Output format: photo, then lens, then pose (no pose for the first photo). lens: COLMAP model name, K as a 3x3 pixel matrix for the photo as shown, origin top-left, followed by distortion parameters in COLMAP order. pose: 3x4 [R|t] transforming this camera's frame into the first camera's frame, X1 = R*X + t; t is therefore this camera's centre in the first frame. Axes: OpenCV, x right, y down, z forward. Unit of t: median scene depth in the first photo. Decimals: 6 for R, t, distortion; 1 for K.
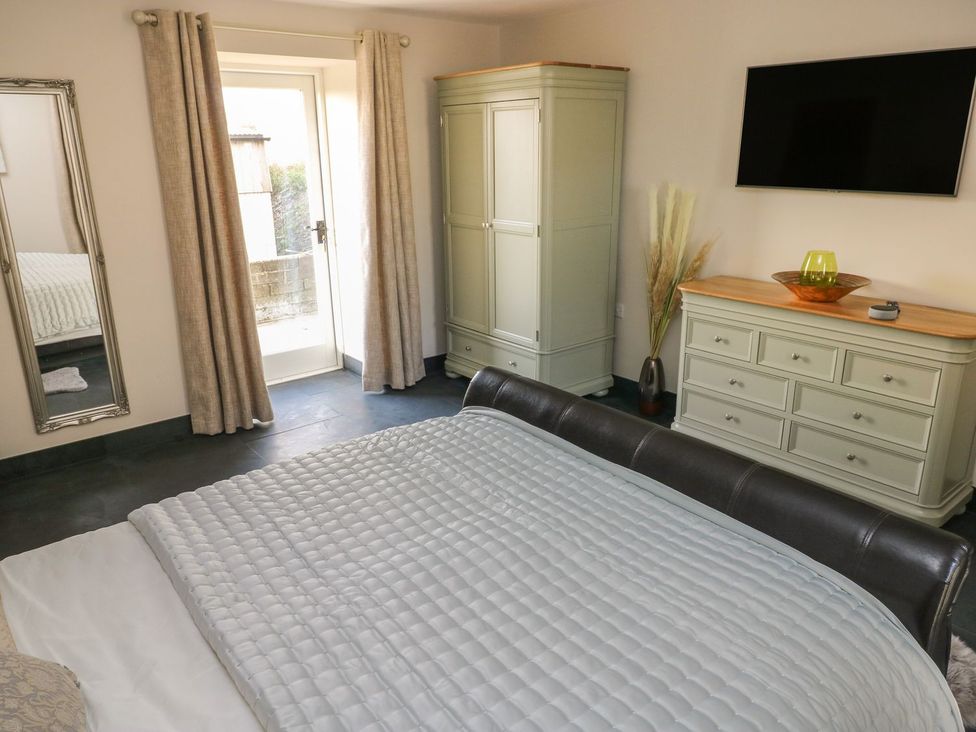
lens RADIAL K [[720.6, 0, 488.0], [0, 720.6, 366.0], [0, 0, 1]] dist [0.002406, -0.000070]
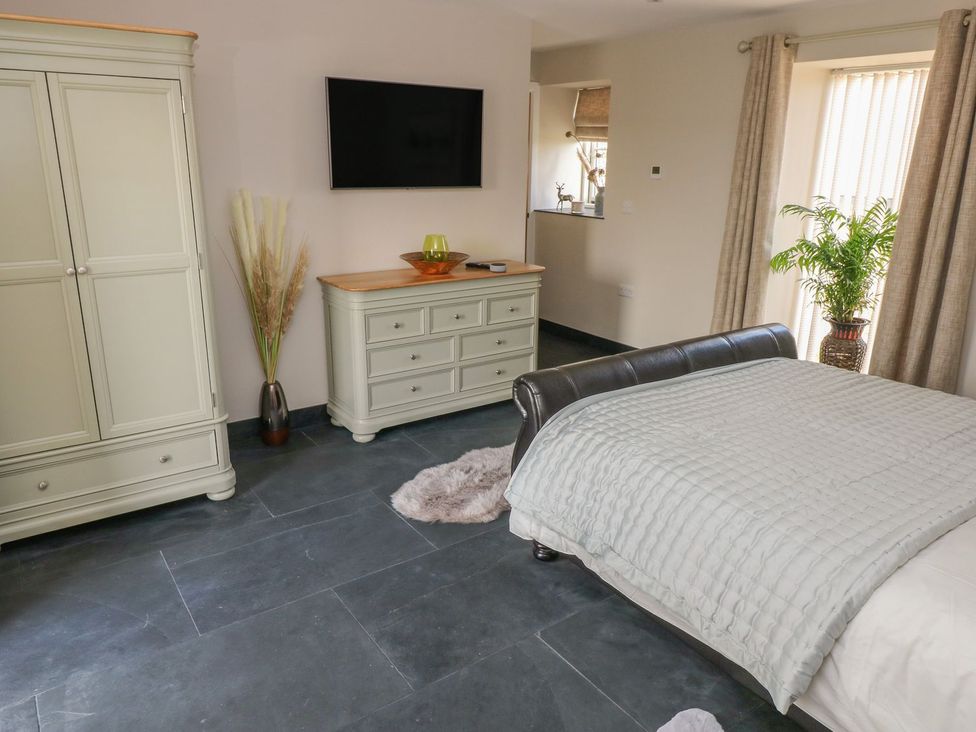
lens RADIAL K [[720.6, 0, 488.0], [0, 720.6, 366.0], [0, 0, 1]] dist [0.002406, -0.000070]
pose [[0.052478, -0.275227, 0.959946, -0.796944], [0.284212, 0.925634, 0.249852, -0.228428], [-0.957324, 0.259716, 0.126798, 0.780590]]
